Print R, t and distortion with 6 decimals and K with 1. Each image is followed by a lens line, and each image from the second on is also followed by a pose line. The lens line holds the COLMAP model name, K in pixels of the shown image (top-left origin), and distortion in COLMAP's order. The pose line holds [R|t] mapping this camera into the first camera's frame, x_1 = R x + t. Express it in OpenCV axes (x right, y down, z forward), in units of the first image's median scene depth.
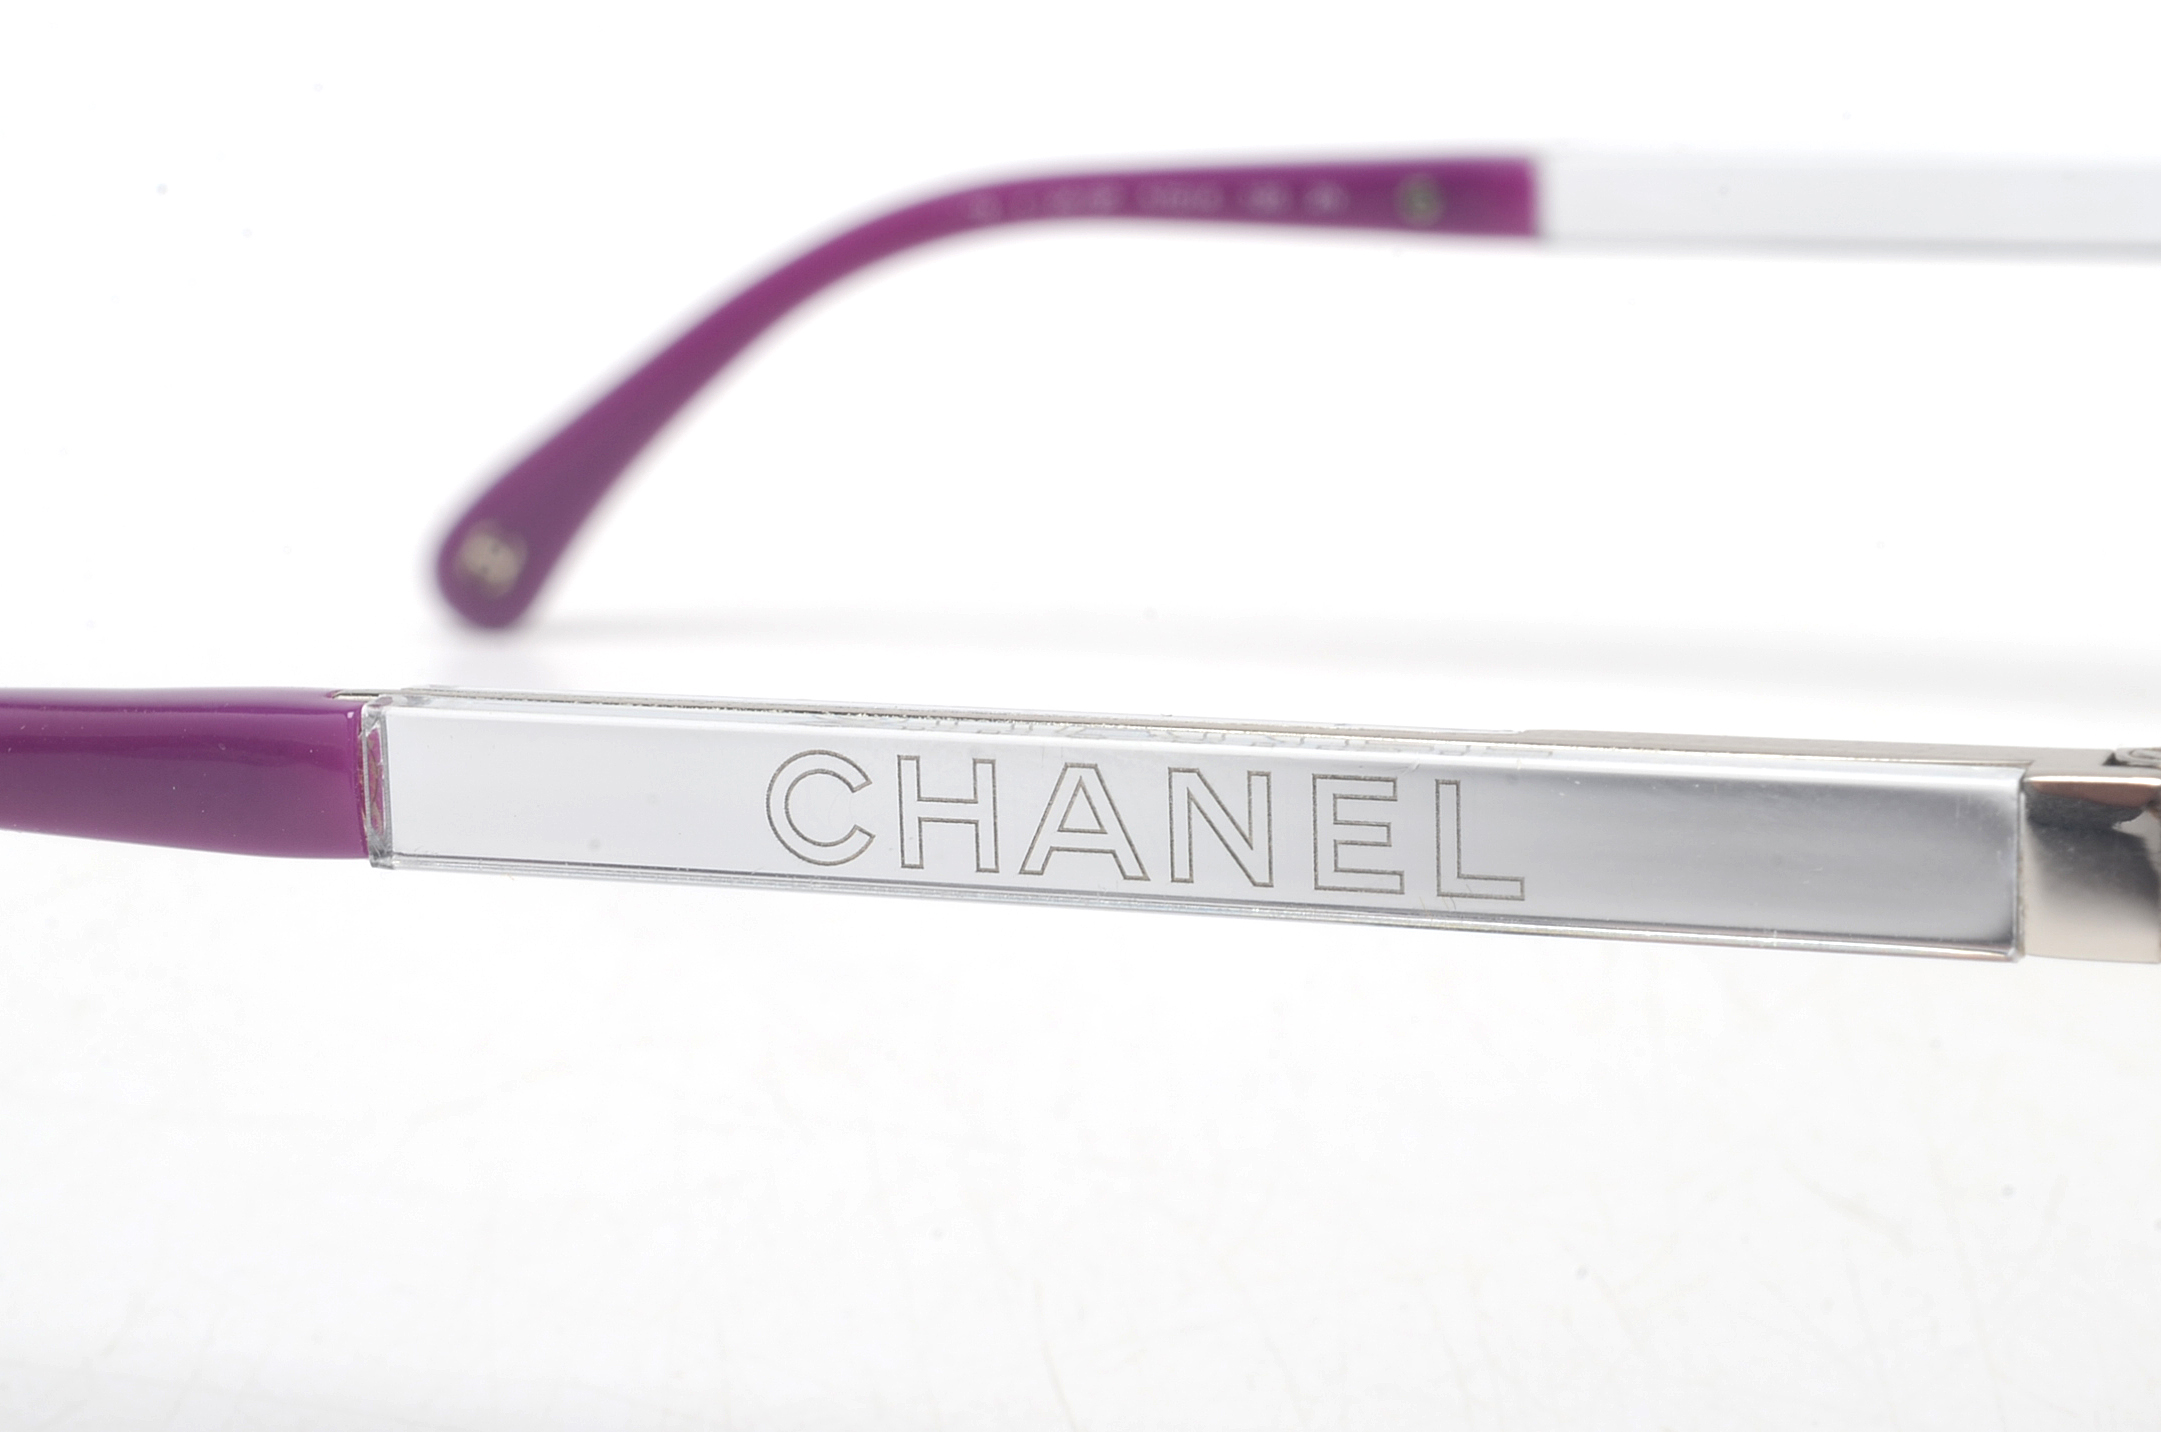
lens RADIAL K [[5072.8, 0, 1079.6], [0, 5072.8, 717.3], [0, 0, 1]] dist [0.116360, 0.000000]
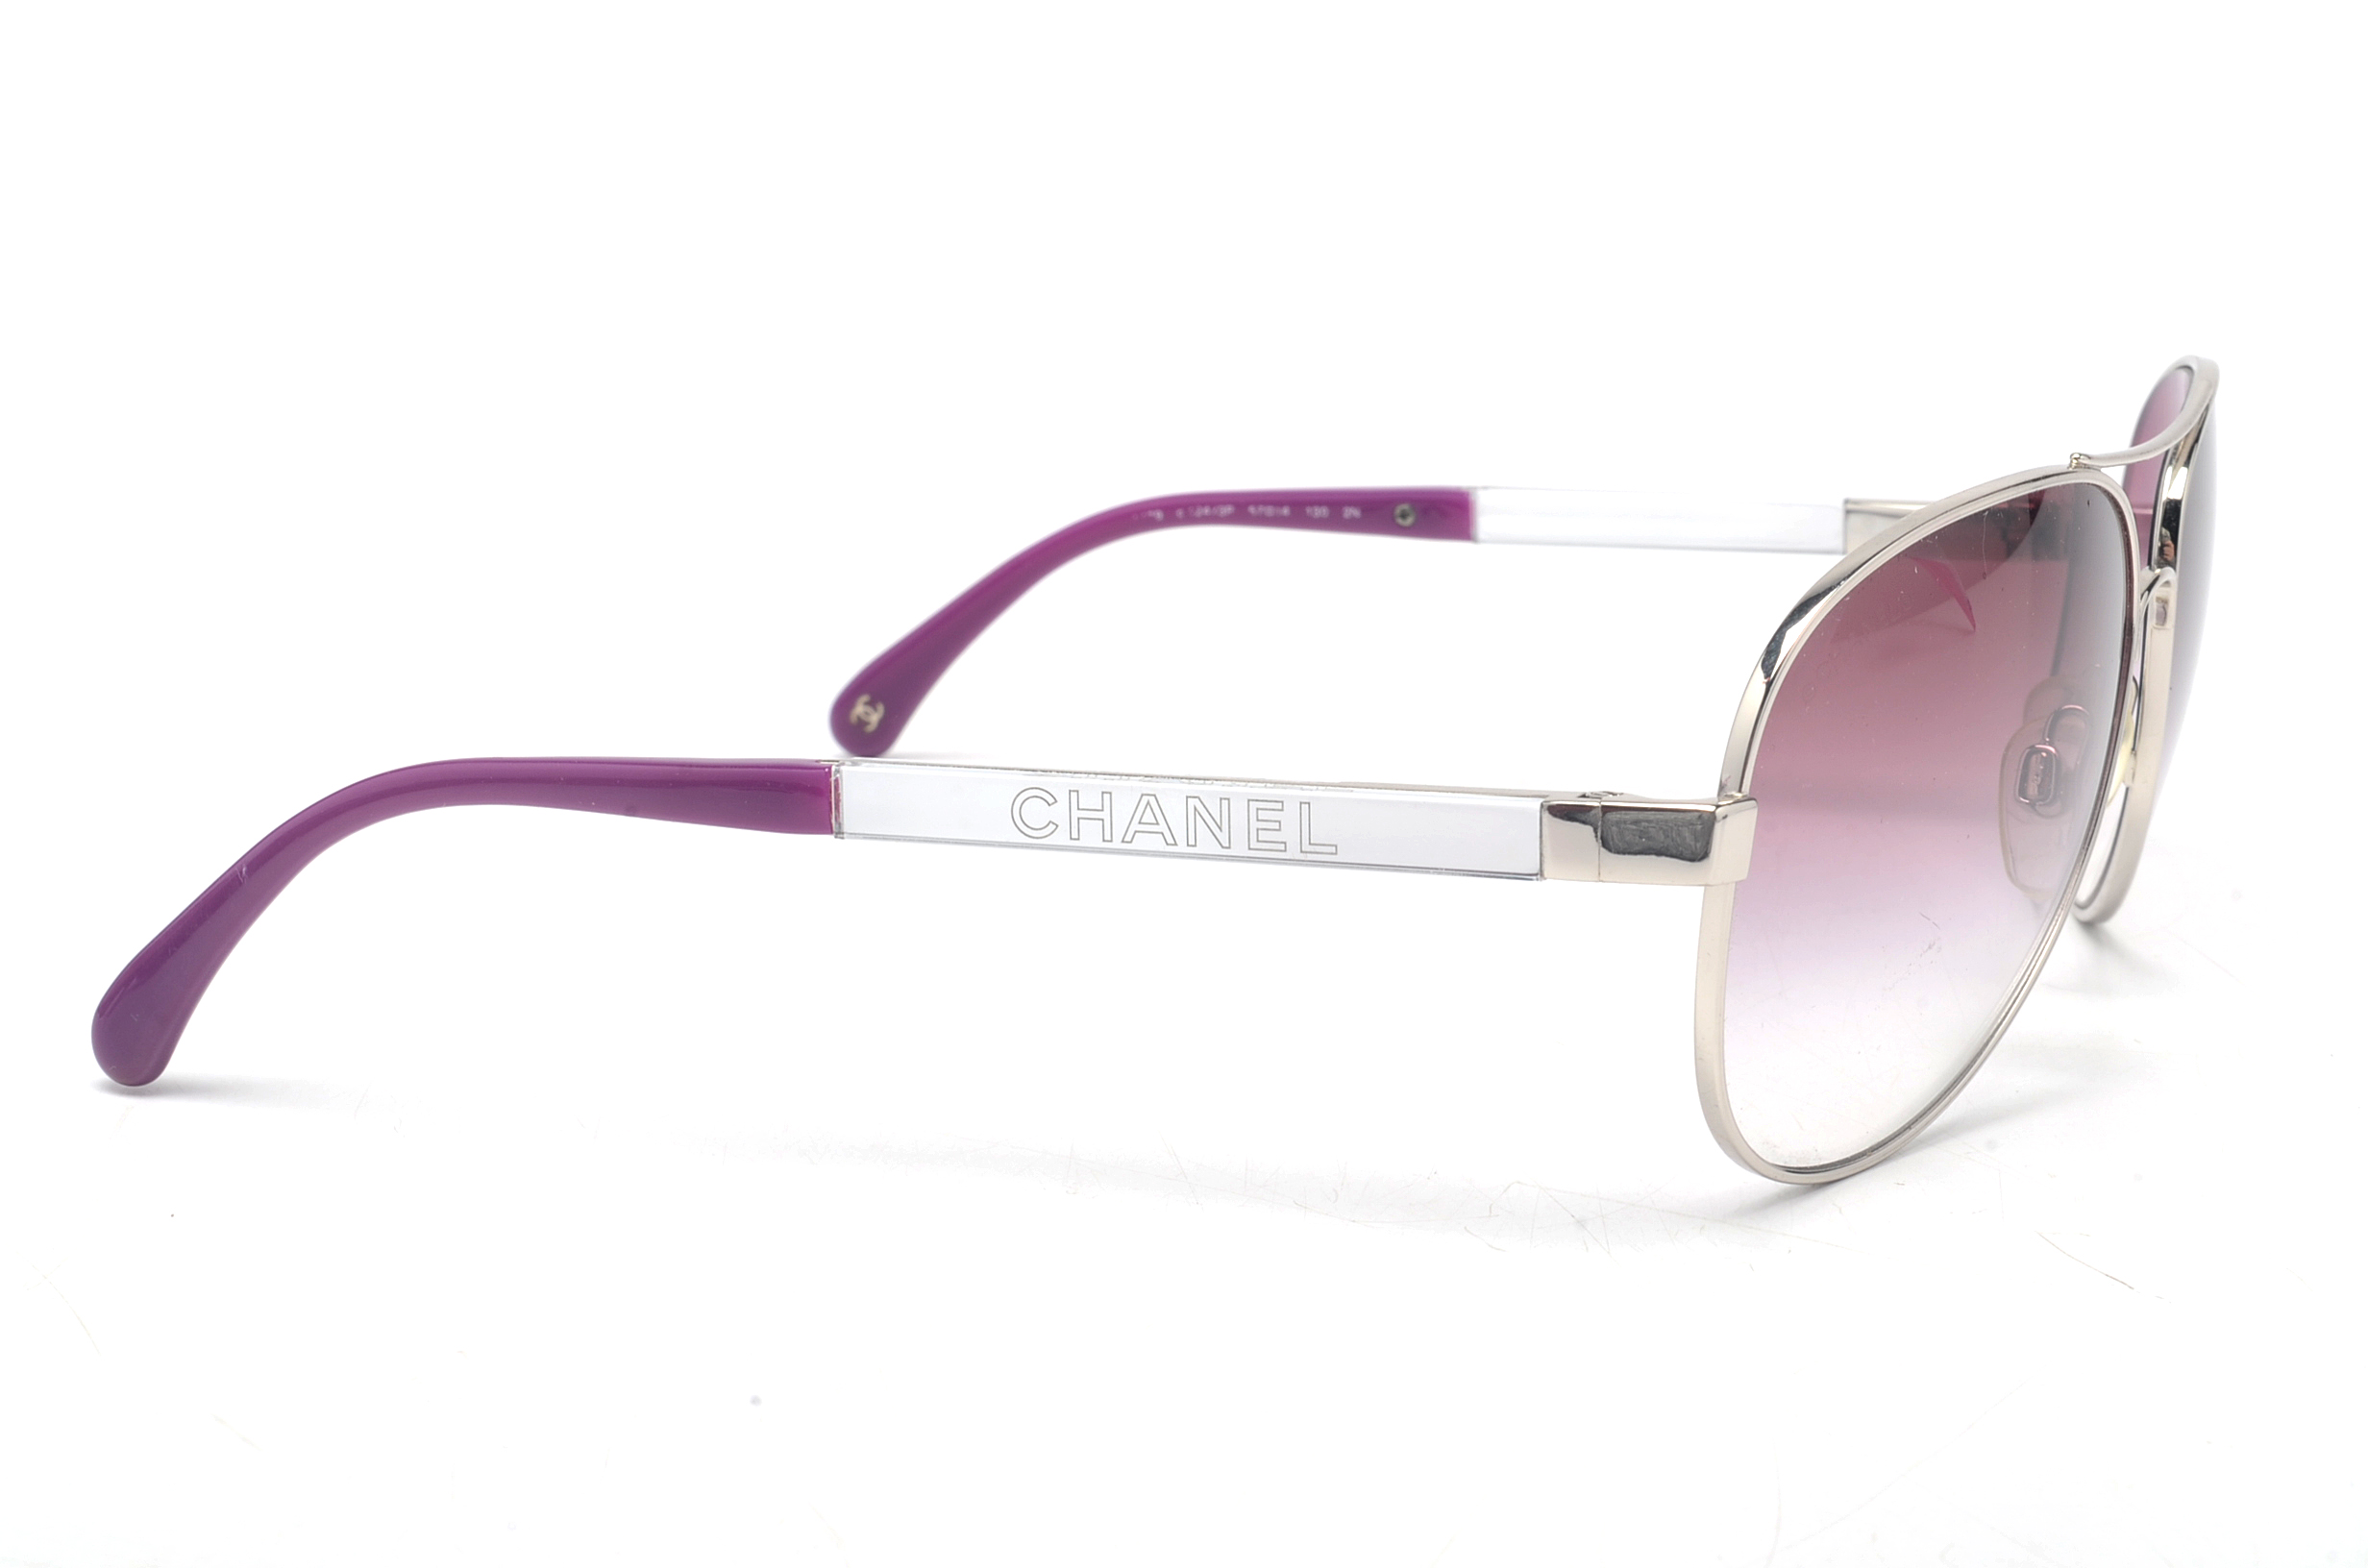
lens RADIAL K [[5085.1, 0, 1184.6], [0, 5085.1, 786.8], [0, 0, 1]] dist [-0.454496, 0.000000]
pose [[0.998932, 0.017063, -0.042949, 0.111790], [-0.018089, 0.999557, -0.023623, 0.058265], [0.042527, 0.024375, 0.998798, -1.247151]]
